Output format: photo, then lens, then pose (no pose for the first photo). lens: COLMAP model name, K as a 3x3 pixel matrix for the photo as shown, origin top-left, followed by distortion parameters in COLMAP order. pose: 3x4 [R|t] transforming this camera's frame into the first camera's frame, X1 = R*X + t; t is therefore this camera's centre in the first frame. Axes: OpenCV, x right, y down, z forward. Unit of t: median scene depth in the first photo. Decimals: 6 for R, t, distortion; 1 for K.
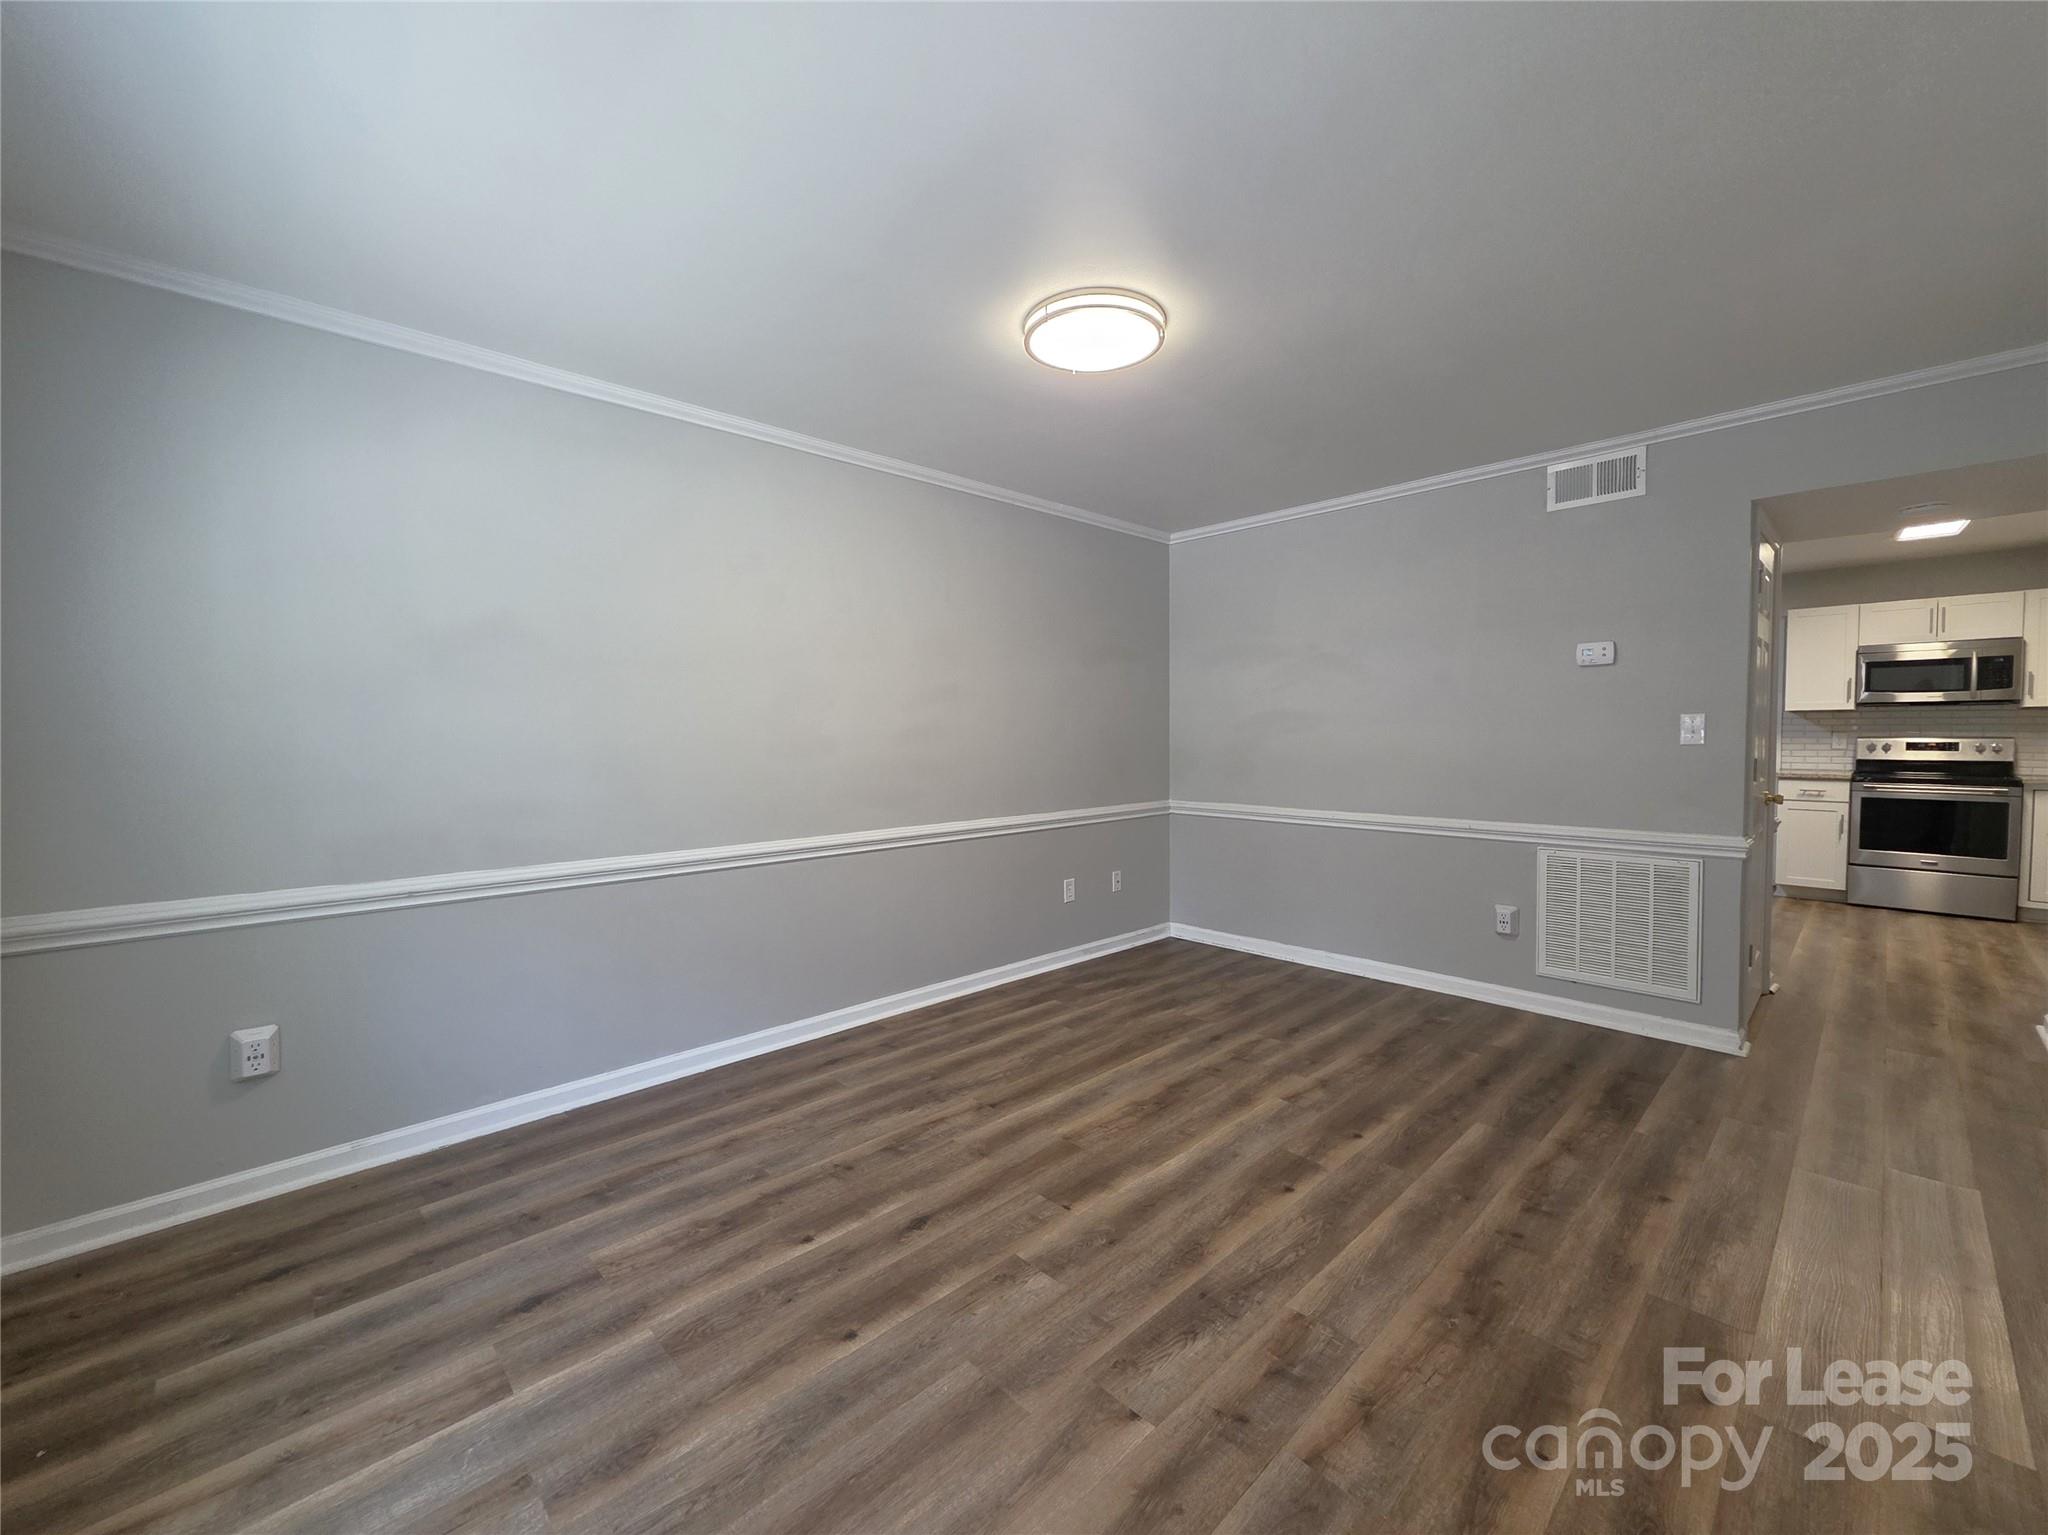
lens RADIAL K [[842.6, 0, 1024.0], [0, 842.6, 767.5], [0, 0, 1]] dist [0.067092, -0.000137]
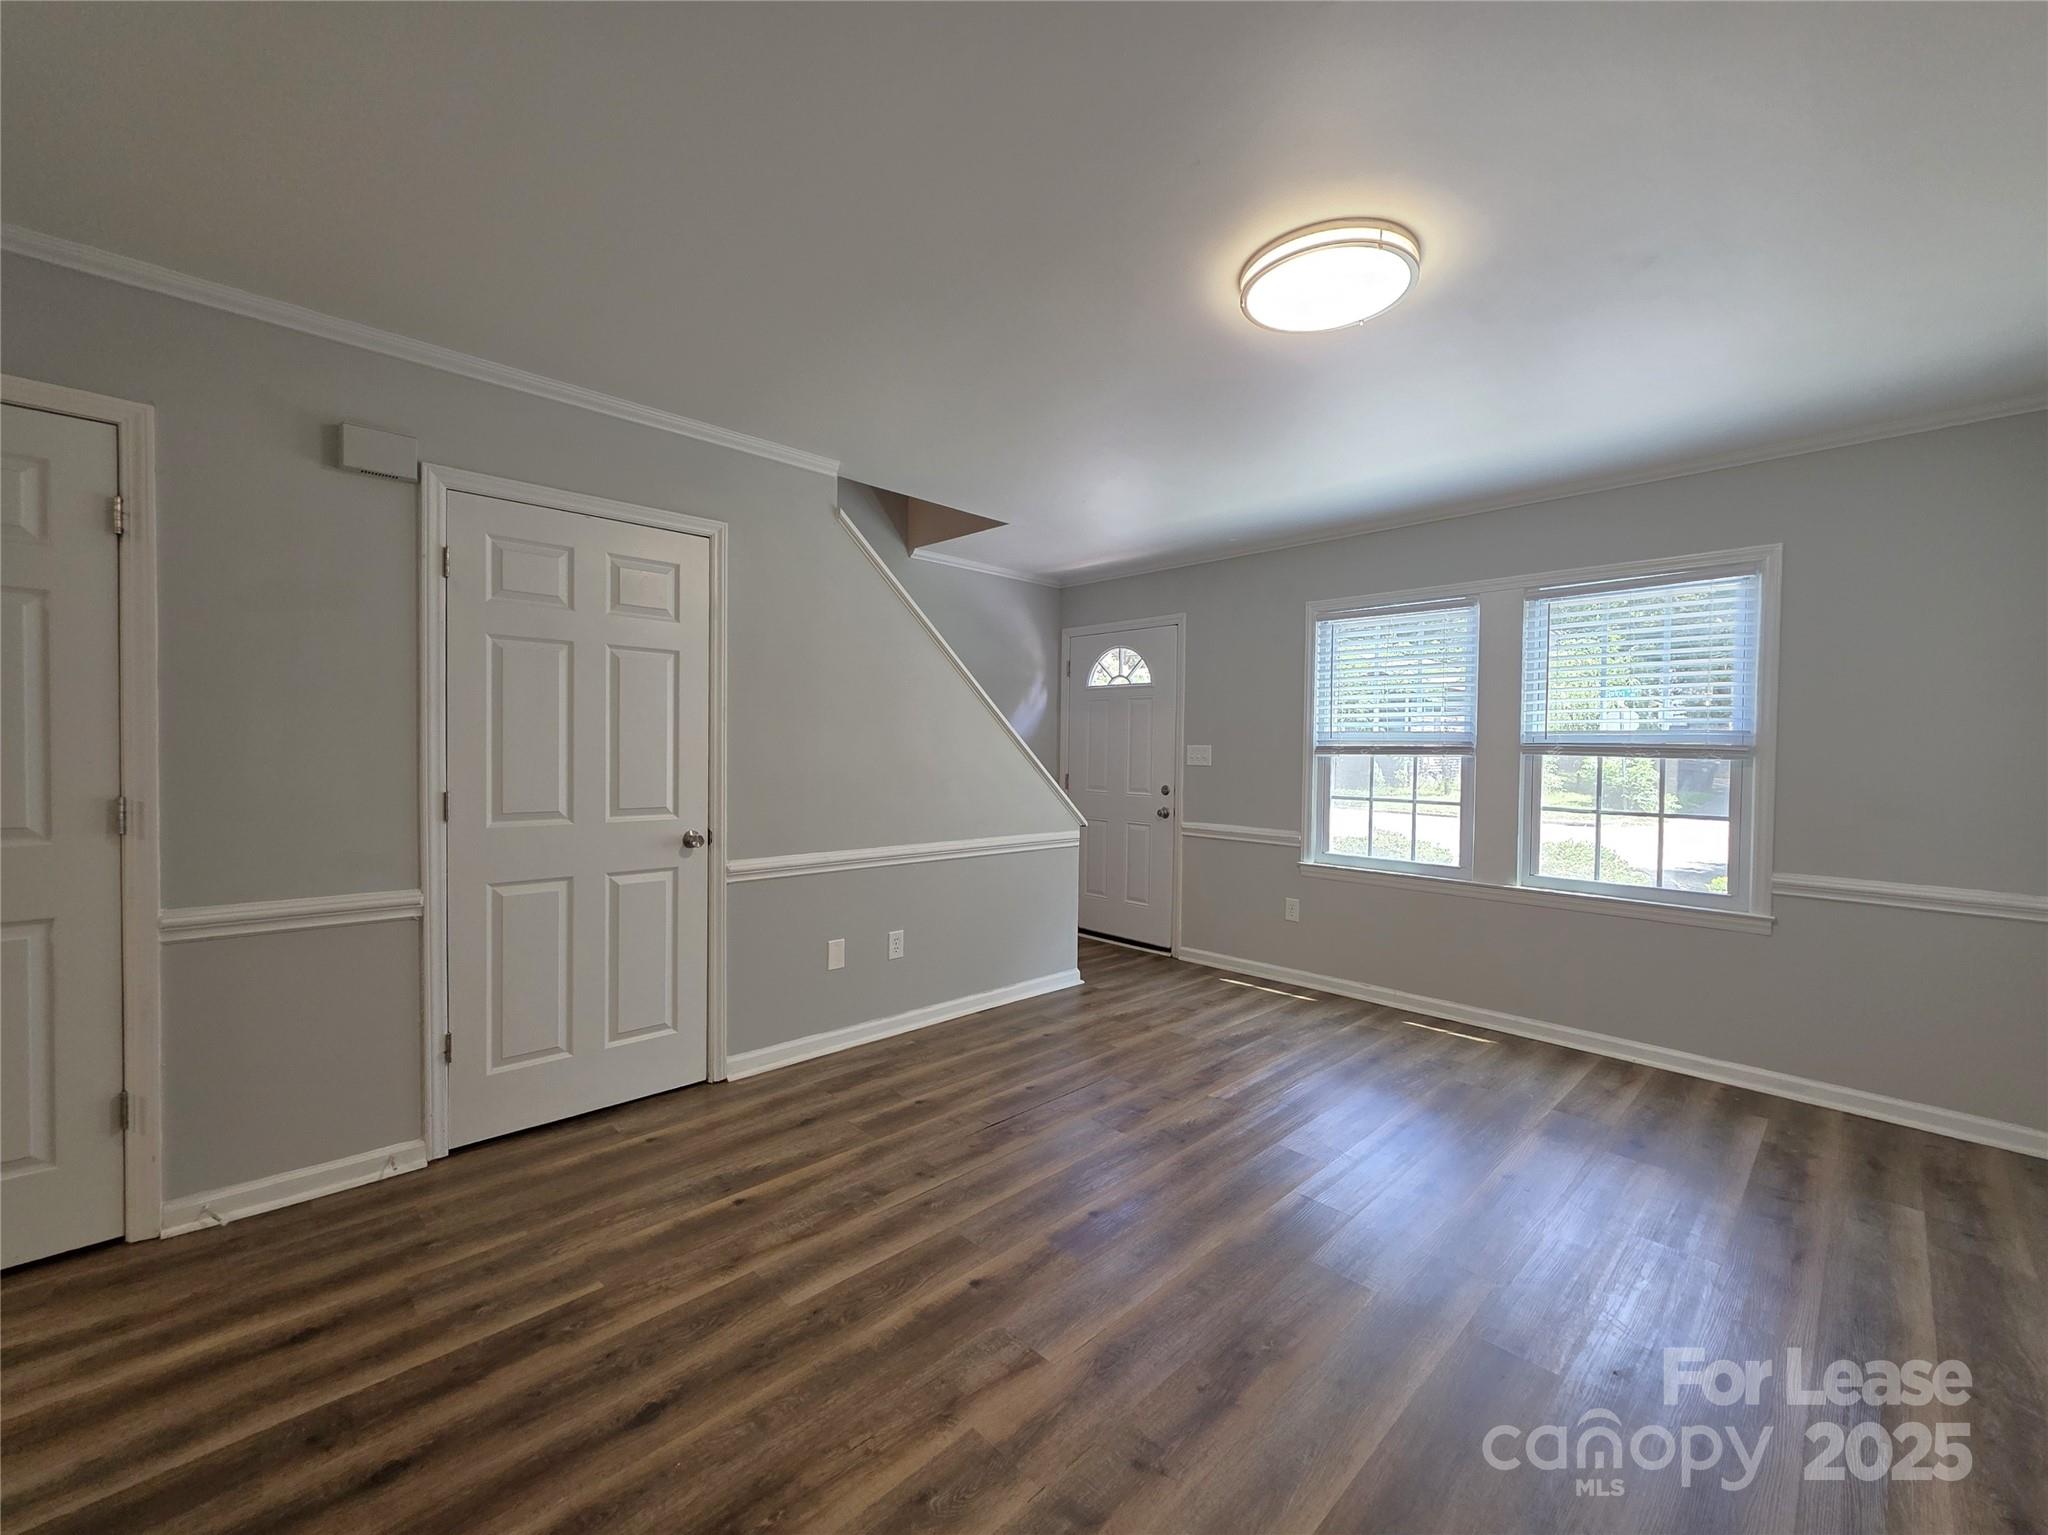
lens RADIAL K [[842.6, 0, 1024.0], [0, 842.6, 767.5], [0, 0, 1]] dist [0.067092, -0.000137]
pose [[-0.999833, -0.017931, -0.003571, 0.386935], [-0.018138, 0.997349, 0.070465, -0.091029], [0.002298, 0.070518, -0.997508, 1.887977]]
